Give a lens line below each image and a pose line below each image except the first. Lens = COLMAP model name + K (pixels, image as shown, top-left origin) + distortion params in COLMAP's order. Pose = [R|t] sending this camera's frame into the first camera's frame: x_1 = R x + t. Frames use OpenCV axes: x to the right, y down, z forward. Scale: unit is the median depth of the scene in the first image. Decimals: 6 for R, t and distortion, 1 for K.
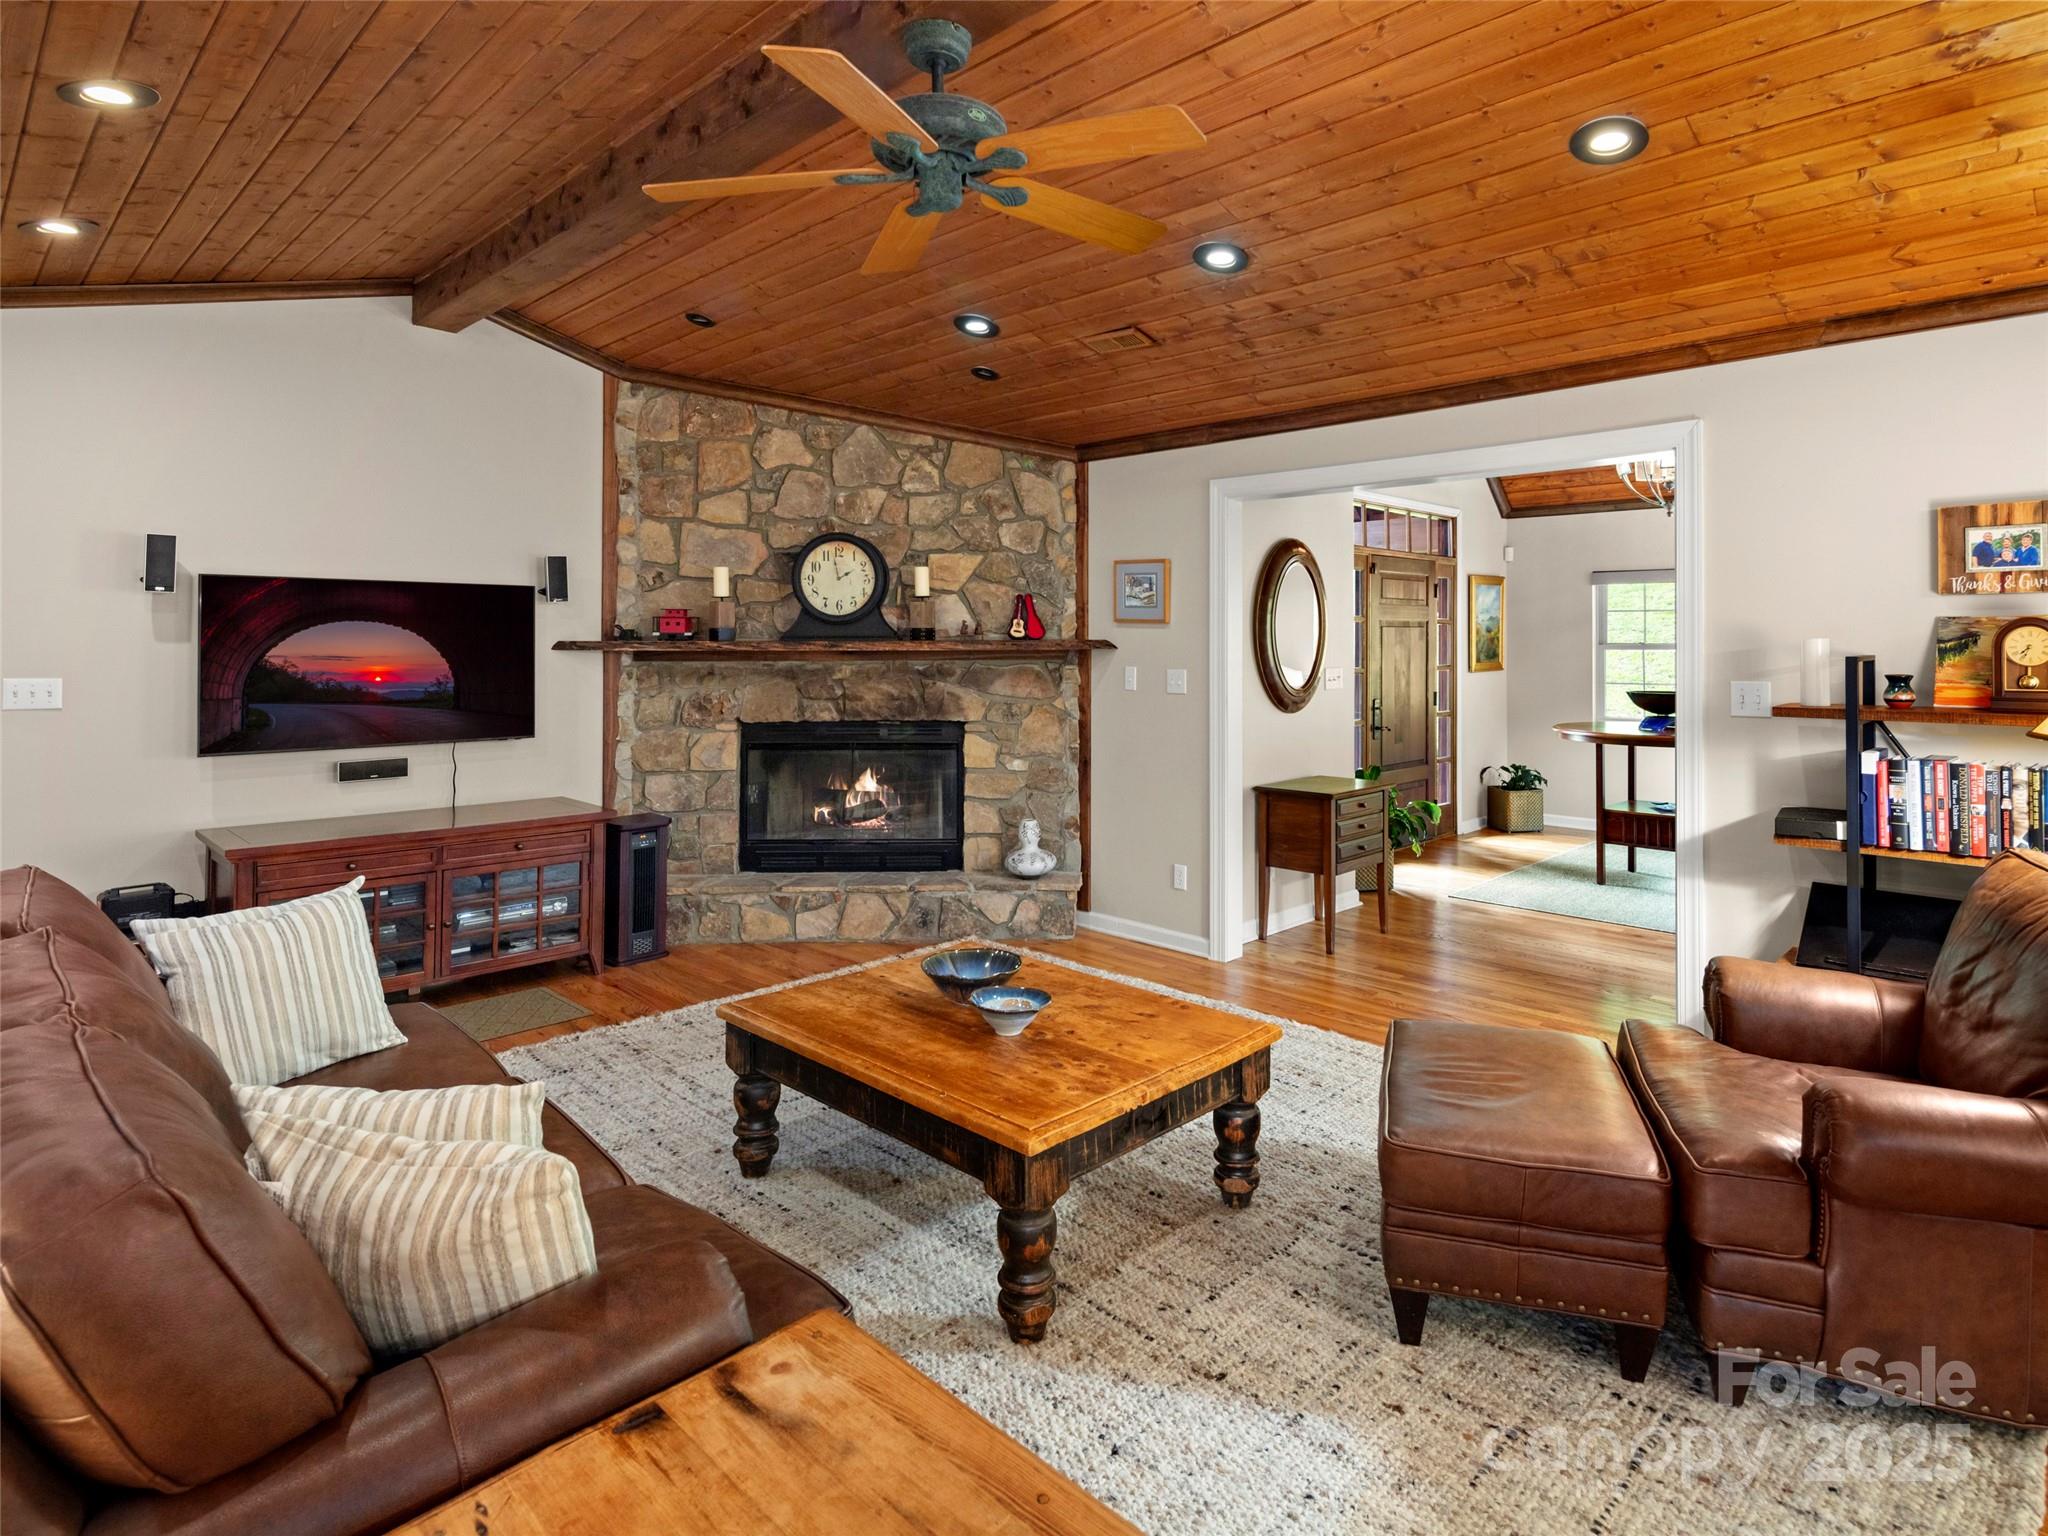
lens RADIAL K [[1129.1, 0, 1091.4], [0, 1129.1, 636.3], [0, 0, 1]] dist [-0.000351, -0.000275]
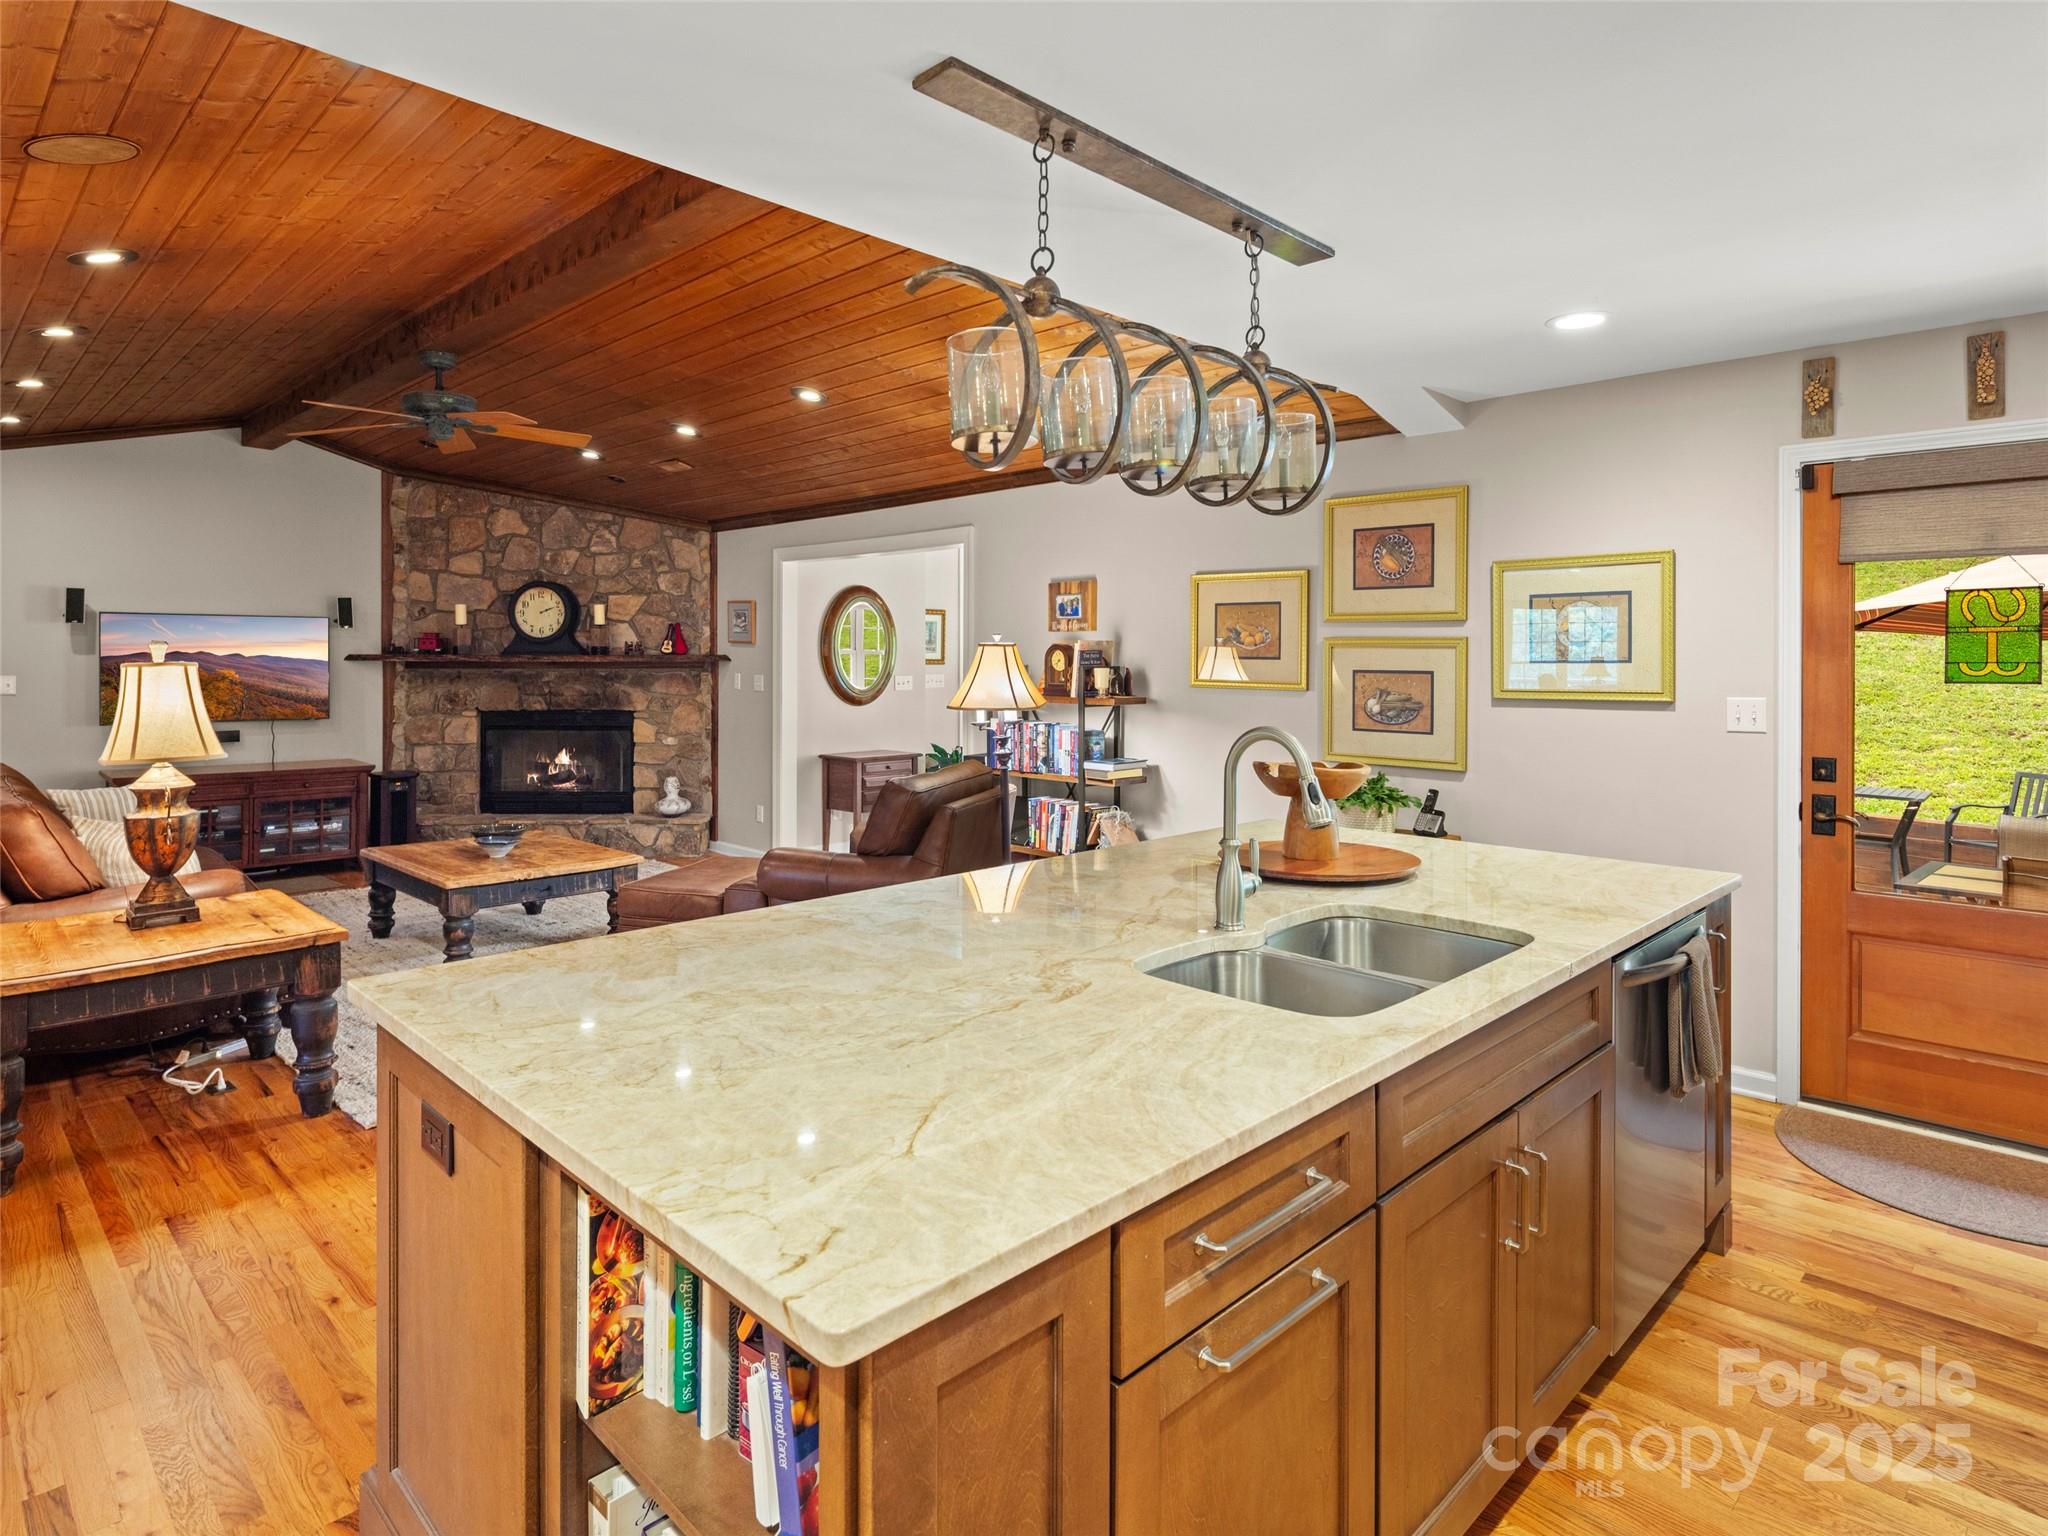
lens RADIAL K [[1117.6, 0, 1033.4], [0, 1117.6, 671.8], [0, 0, 1]] dist [-0.003110, -0.001683]
pose [[0.999981, 0.003811, -0.004825, 0.412310], [-0.003722, 0.999828, 0.018194, -0.002882], [0.004893, -0.018175, 0.999823, -0.437530]]
